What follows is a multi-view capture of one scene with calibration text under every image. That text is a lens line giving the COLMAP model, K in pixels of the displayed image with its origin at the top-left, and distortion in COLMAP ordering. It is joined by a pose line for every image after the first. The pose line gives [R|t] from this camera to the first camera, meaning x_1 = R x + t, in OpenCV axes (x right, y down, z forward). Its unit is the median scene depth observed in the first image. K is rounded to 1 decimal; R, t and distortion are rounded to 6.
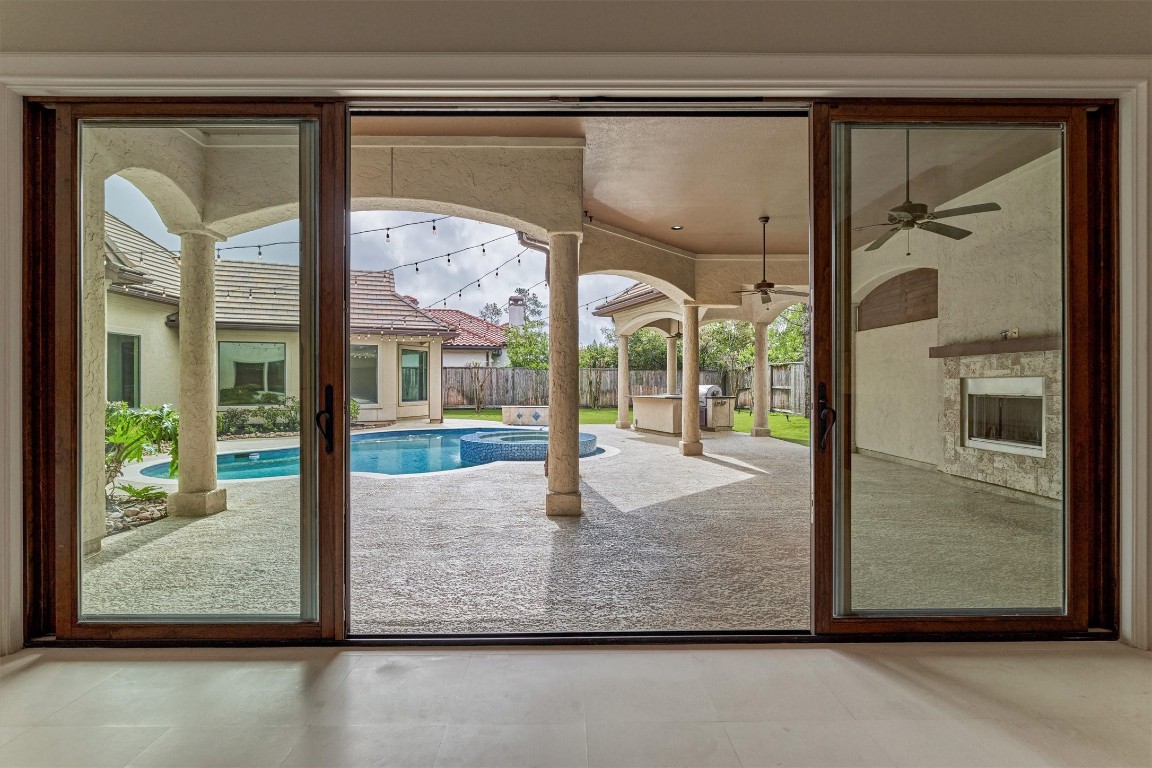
lens RADIAL K [[526.6, 0, 577.2], [0, 526.6, 385.2], [0, 0, 1]] dist [-0.005386, 0.000318]
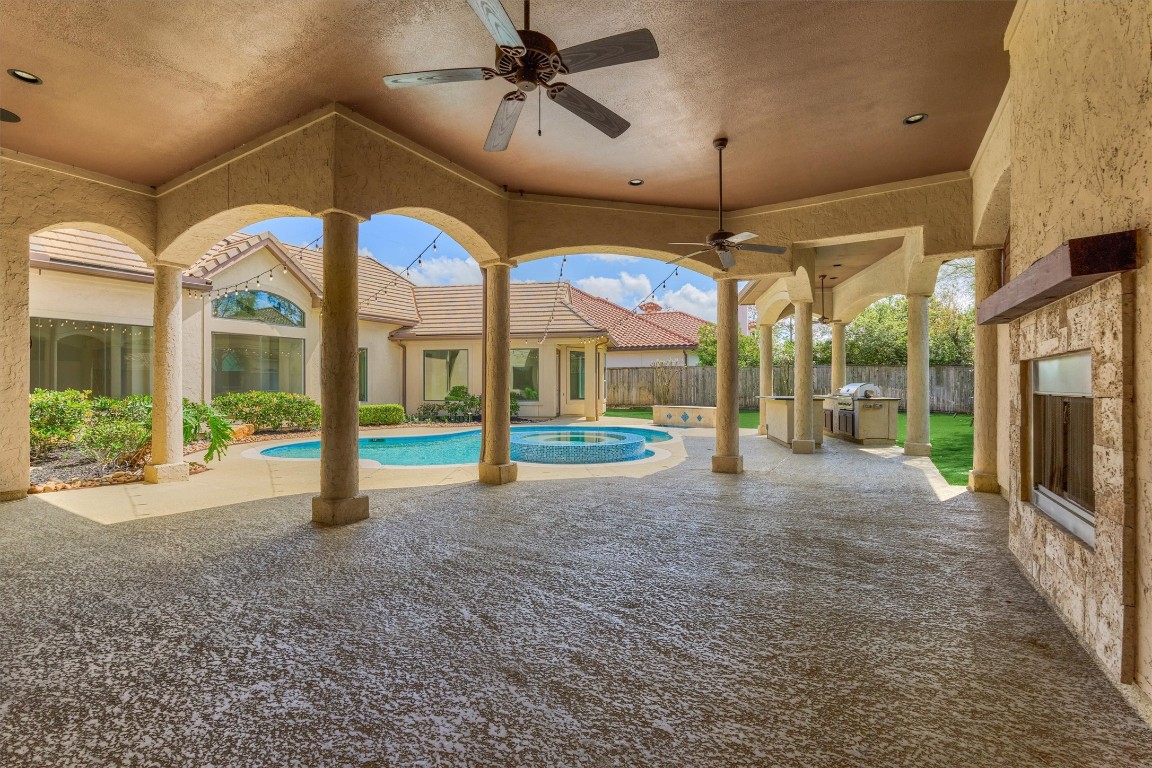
lens RADIAL K [[501.2, 0, 577.8], [0, 501.2, 384.0], [0, 0, 1]] dist [-0.000538, 0.000079]
pose [[0.848496, -0.002923, -0.529193, 0.304208], [0.001310, 0.999993, -0.003422, 0.003954], [0.529199, 0.002210, 0.848495, 0.187606]]
